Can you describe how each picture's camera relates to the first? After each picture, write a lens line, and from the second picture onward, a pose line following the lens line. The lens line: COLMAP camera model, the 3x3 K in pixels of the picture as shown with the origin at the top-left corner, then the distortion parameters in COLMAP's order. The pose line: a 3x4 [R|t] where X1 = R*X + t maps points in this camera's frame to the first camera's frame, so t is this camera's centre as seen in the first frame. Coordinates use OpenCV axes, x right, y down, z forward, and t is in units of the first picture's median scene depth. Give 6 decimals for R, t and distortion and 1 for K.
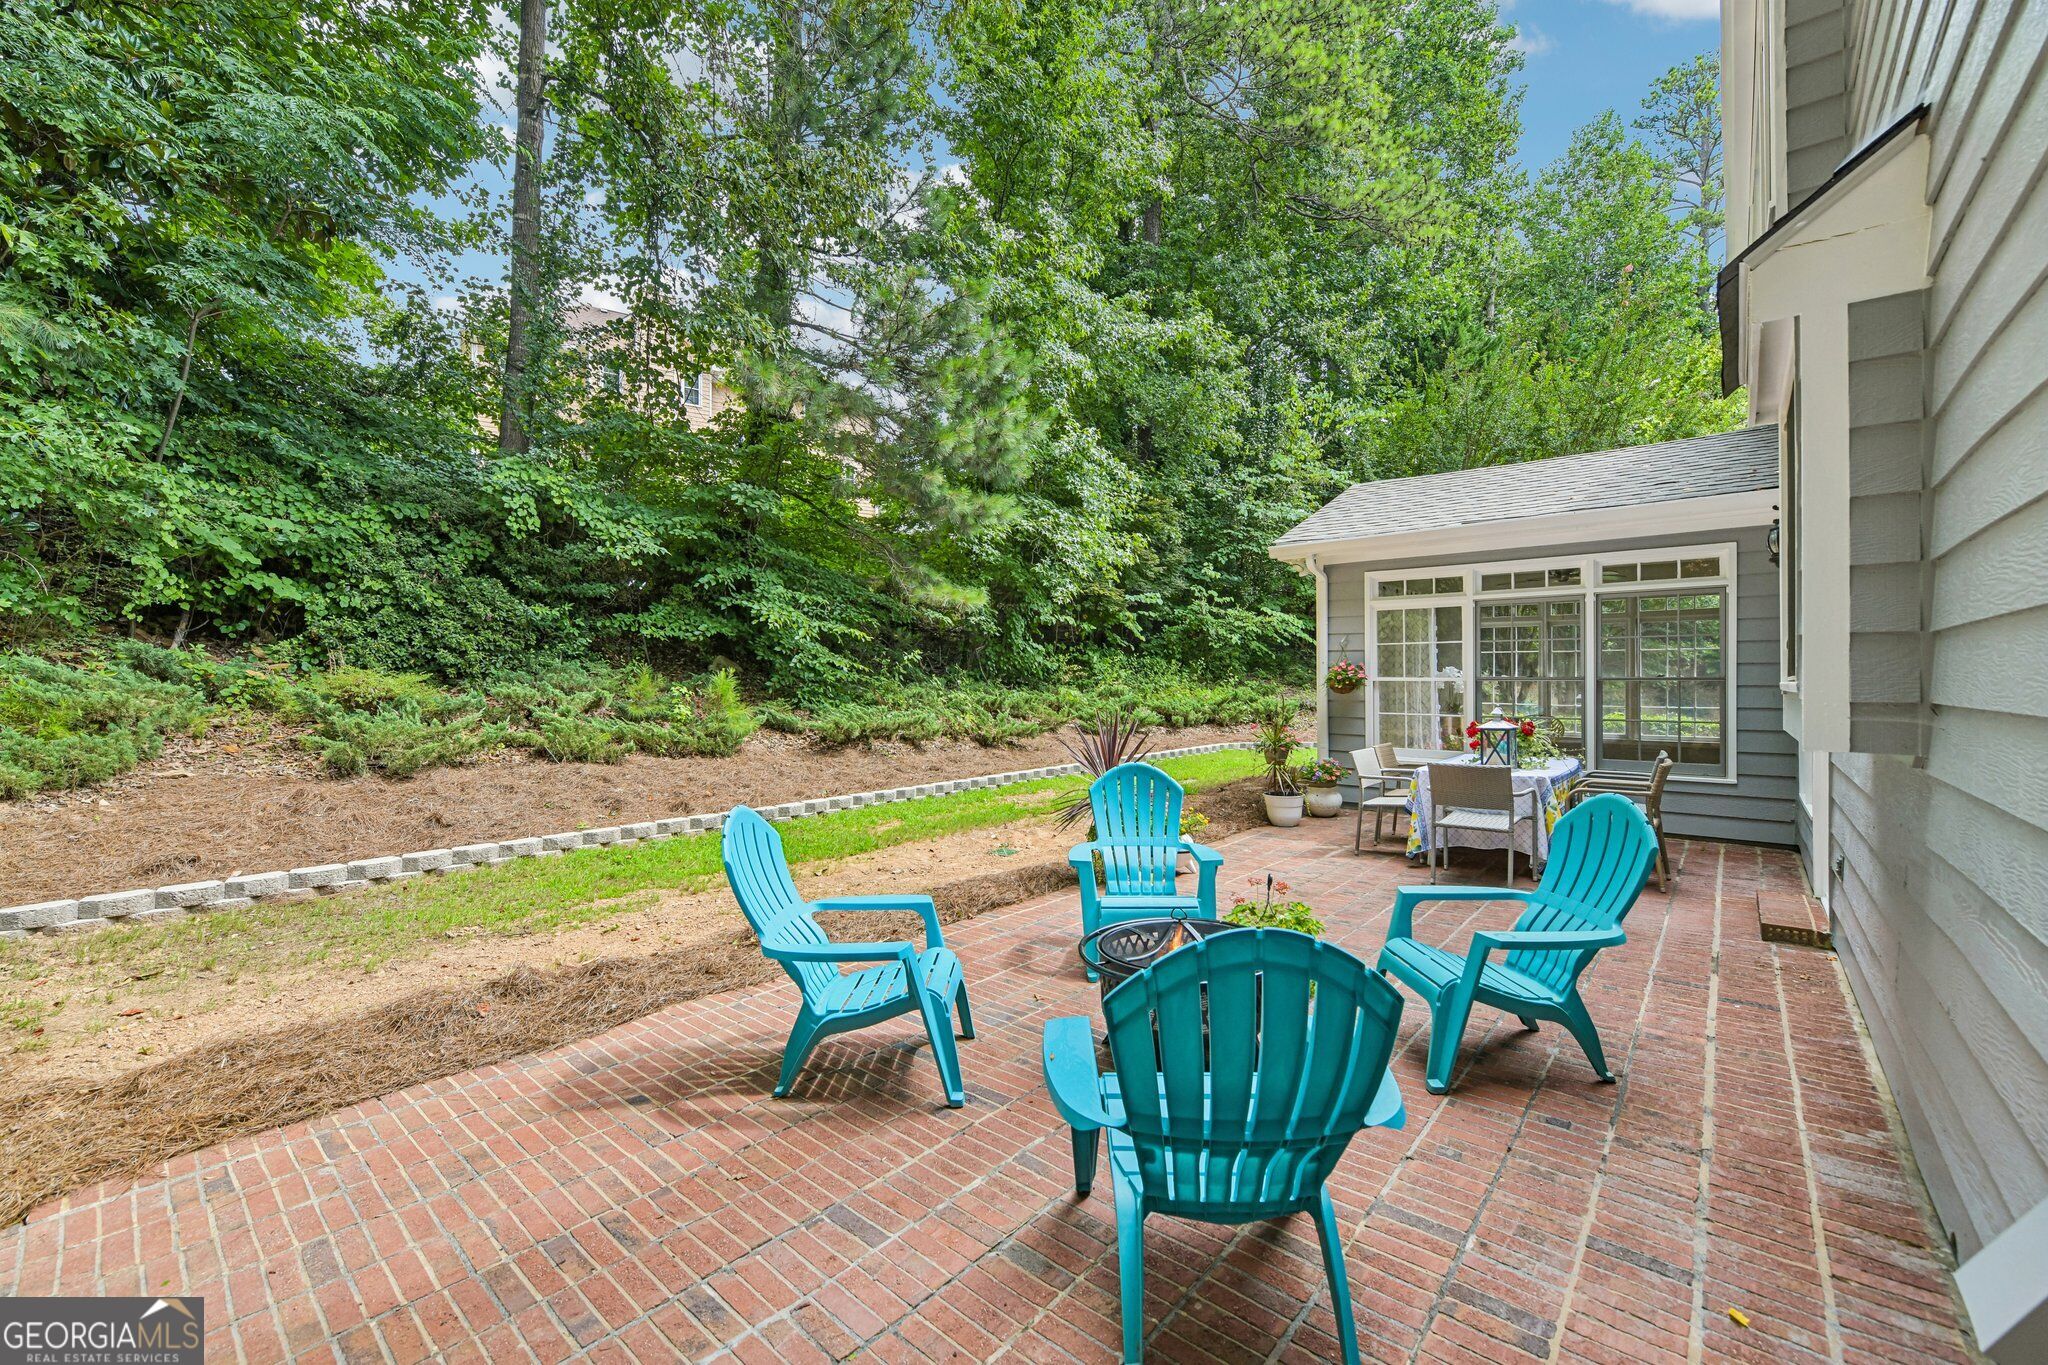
lens RADIAL K [[824.7, 0, 1026.2], [0, 824.7, 668.7], [0, 0, 1]] dist [-0.009394, -0.000799]
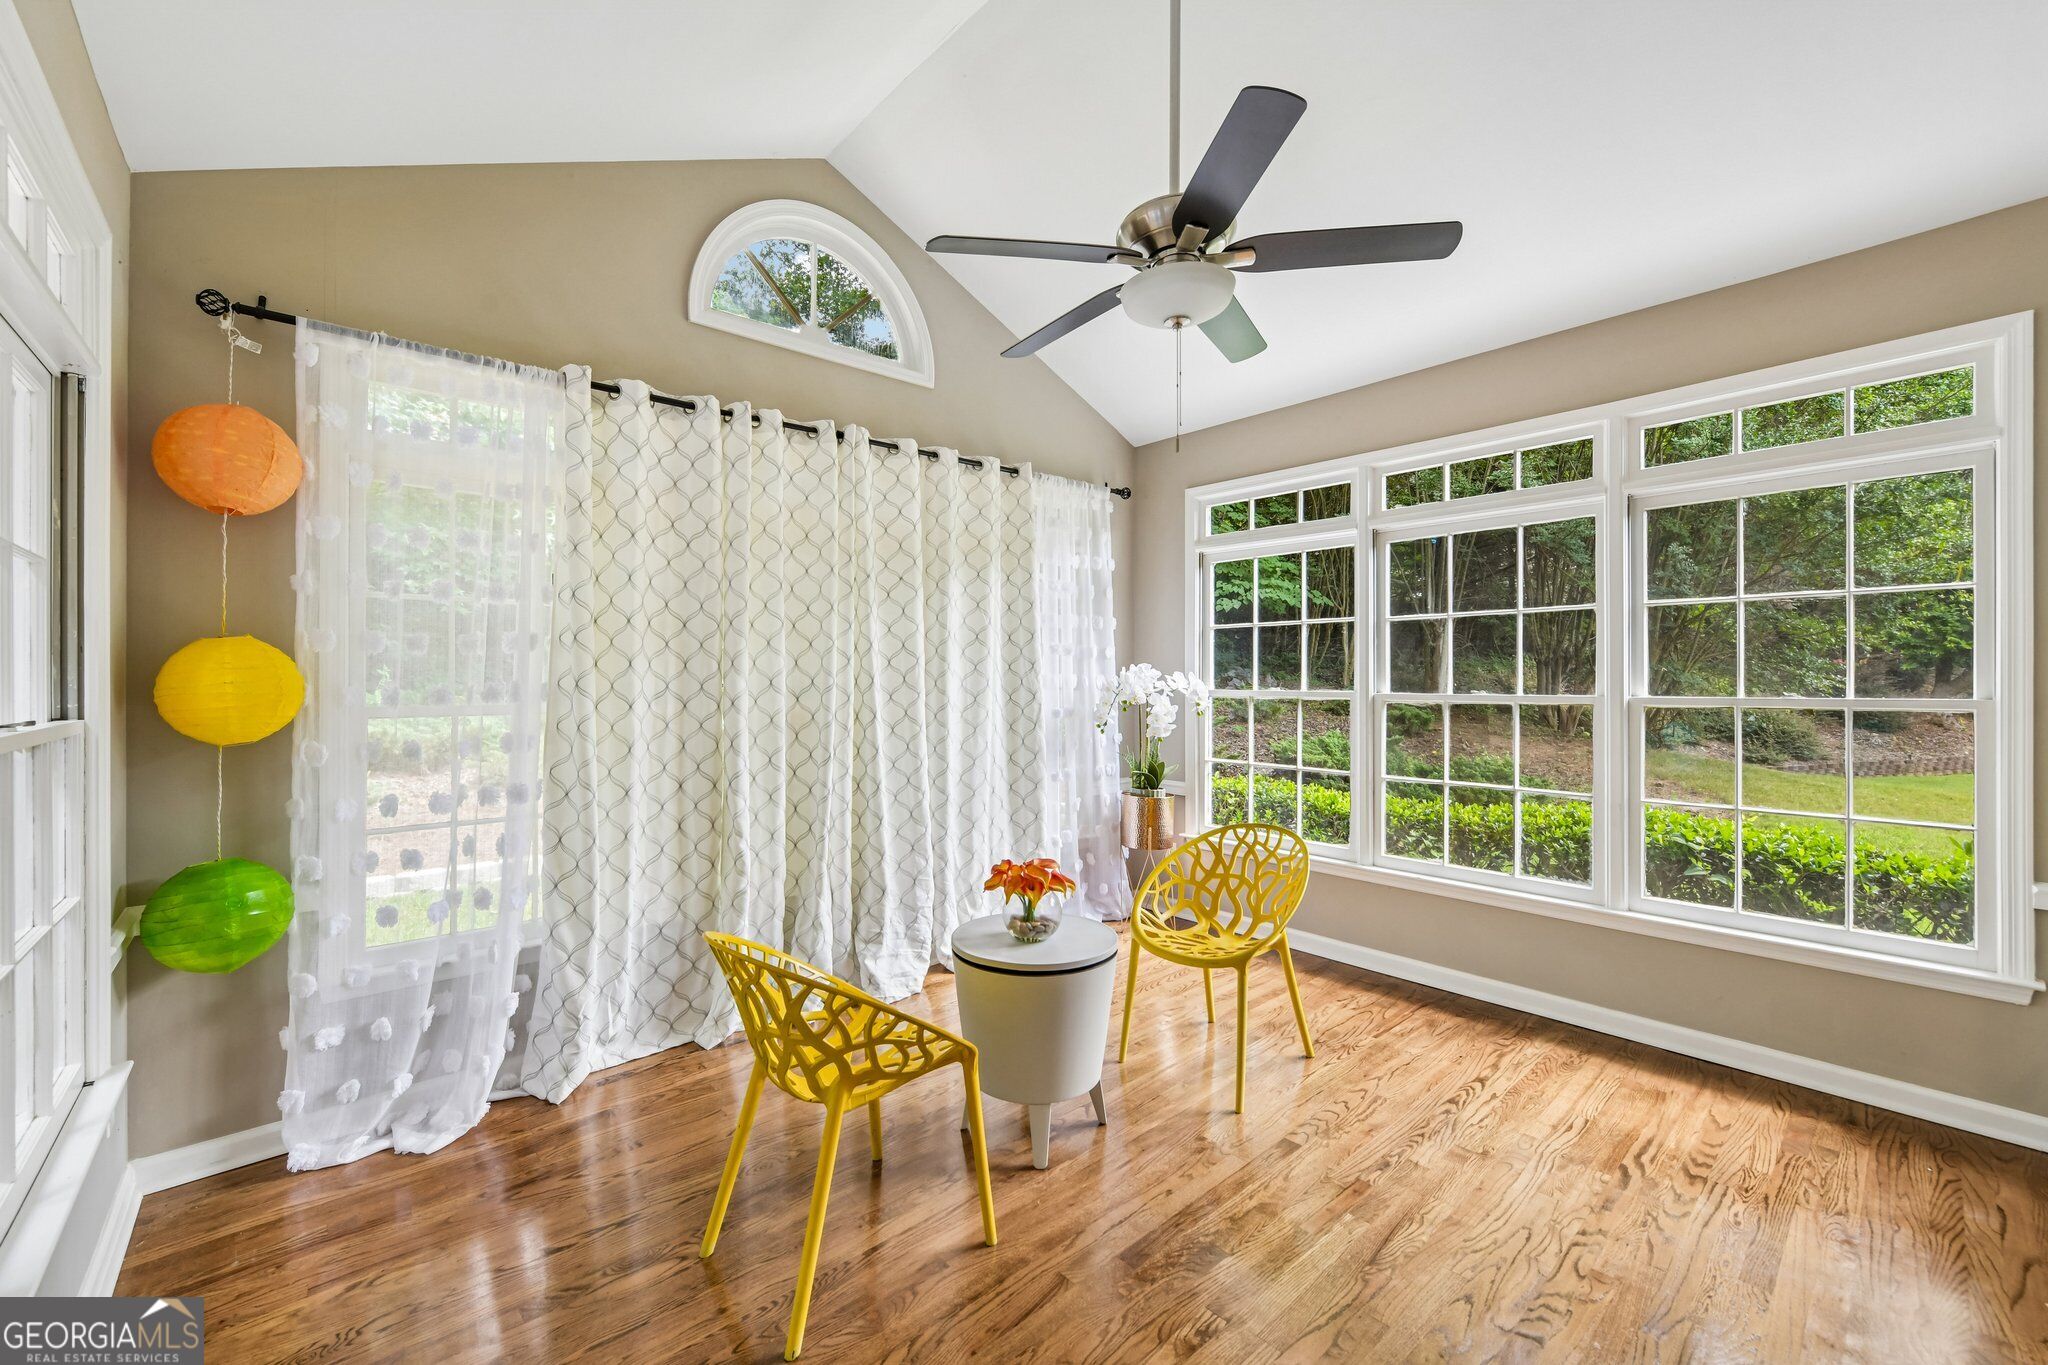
lens RADIAL K [[824.7, 0, 1014.1], [0, 824.7, 678.9], [0, 0, 1]] dist [-0.009394, -0.000799]
pose [[0.989354, 0.006743, -0.145375, 0.440765], [-0.005280, 0.999931, 0.010447, -0.000021], [0.145436, -0.009569, 0.989321, 0.532928]]
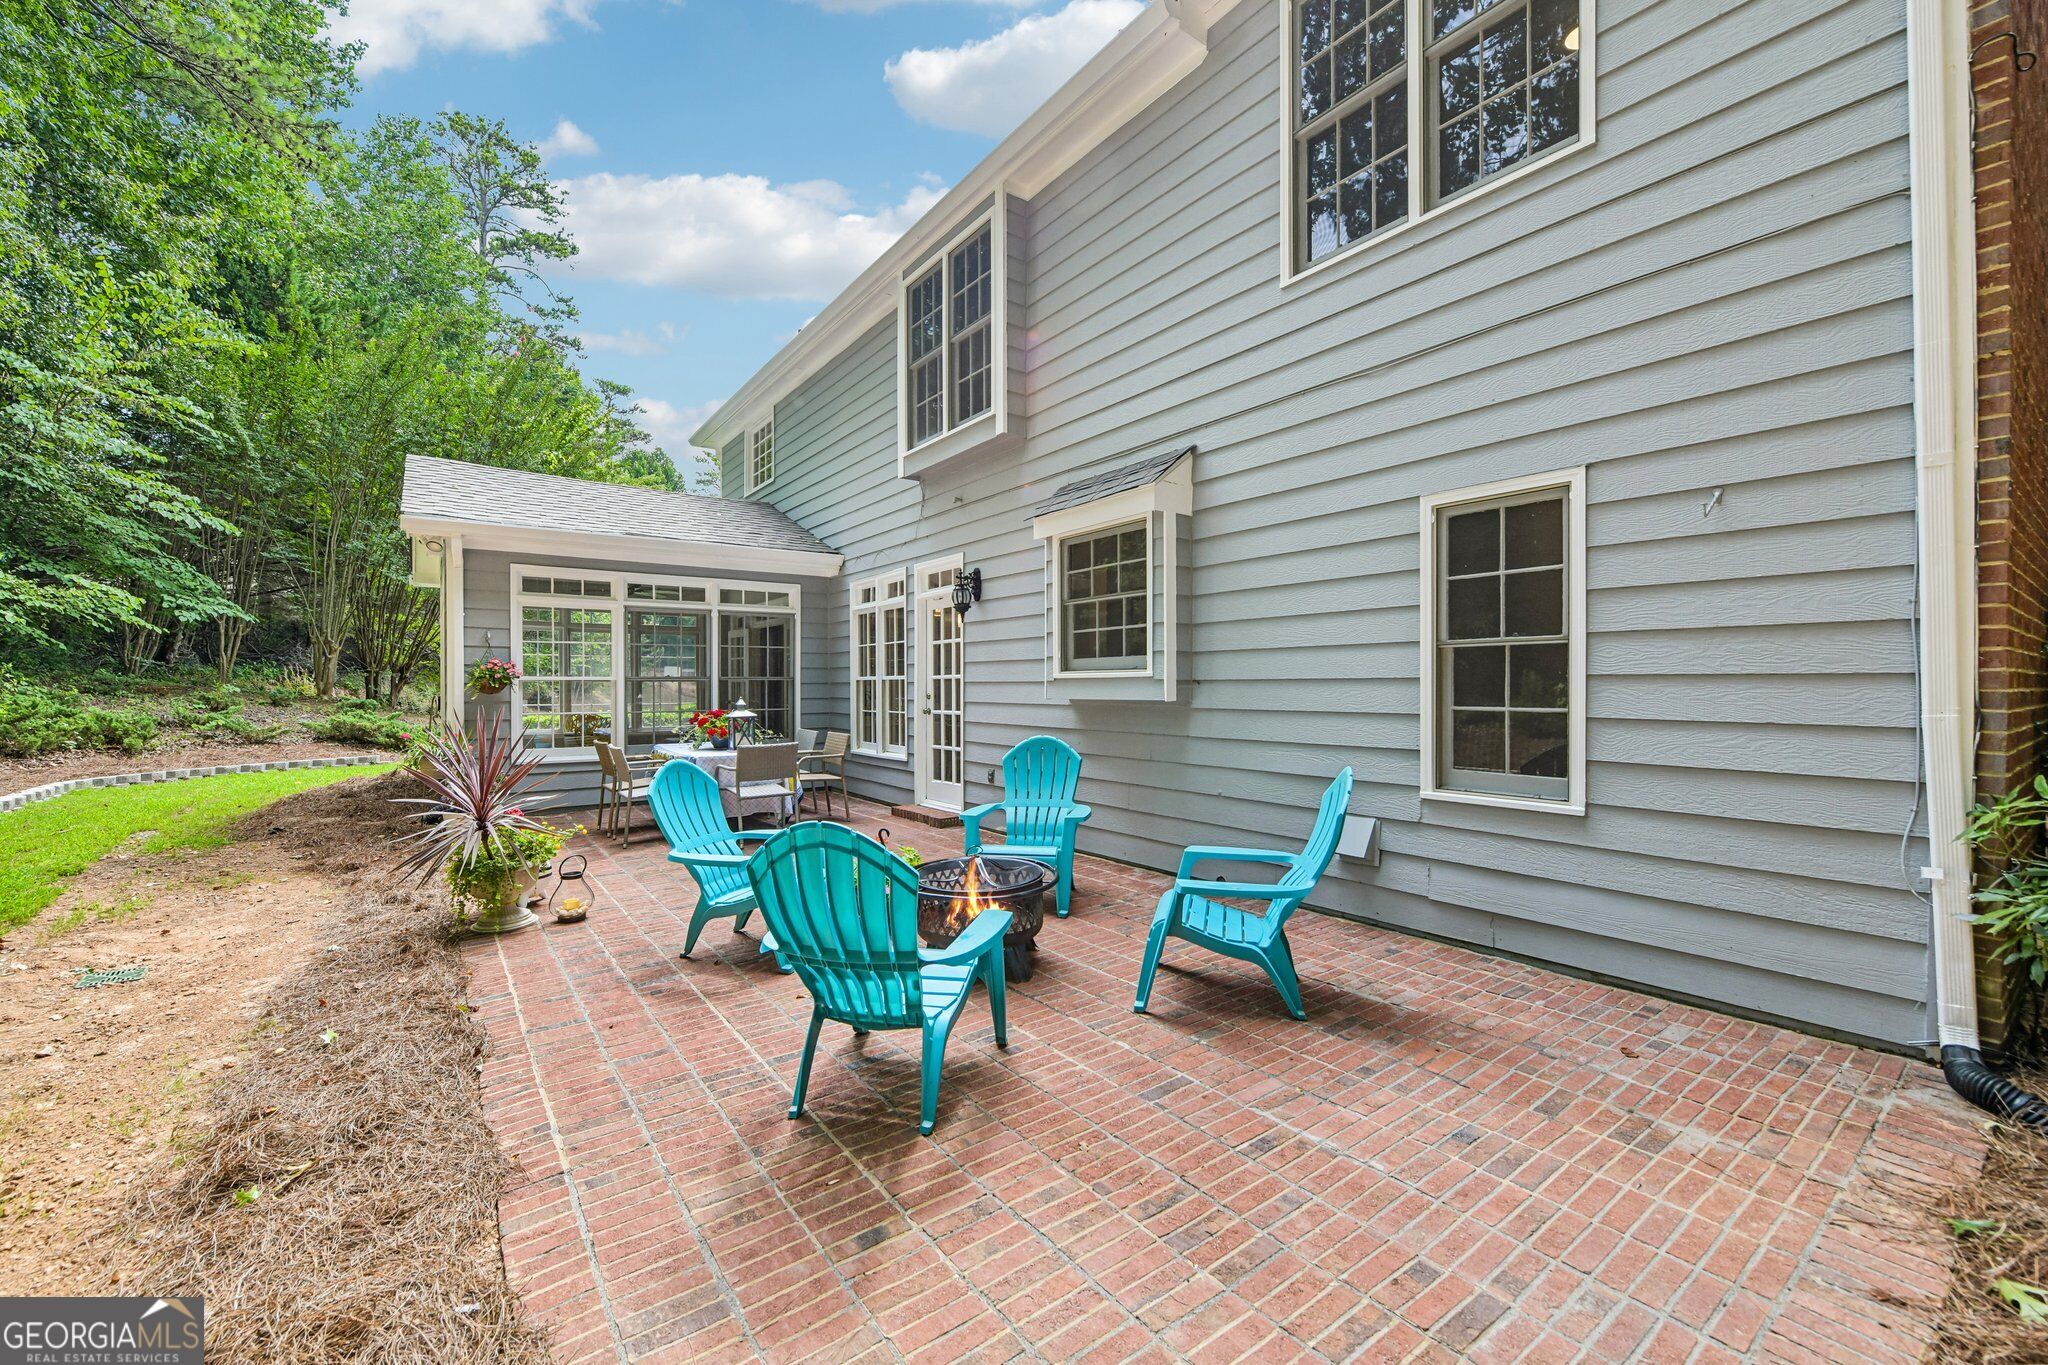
lens RADIAL K [[824.7, 0, 1009.6], [0, 824.7, 686.4], [0, 0, 1]] dist [-0.009394, -0.000799]
pose [[0.232610, -0.003237, 0.972565, -0.423135], [-0.007140, 0.999962, 0.005035, 0.015035], [-0.972544, -0.008116, 0.232578, 0.267344]]
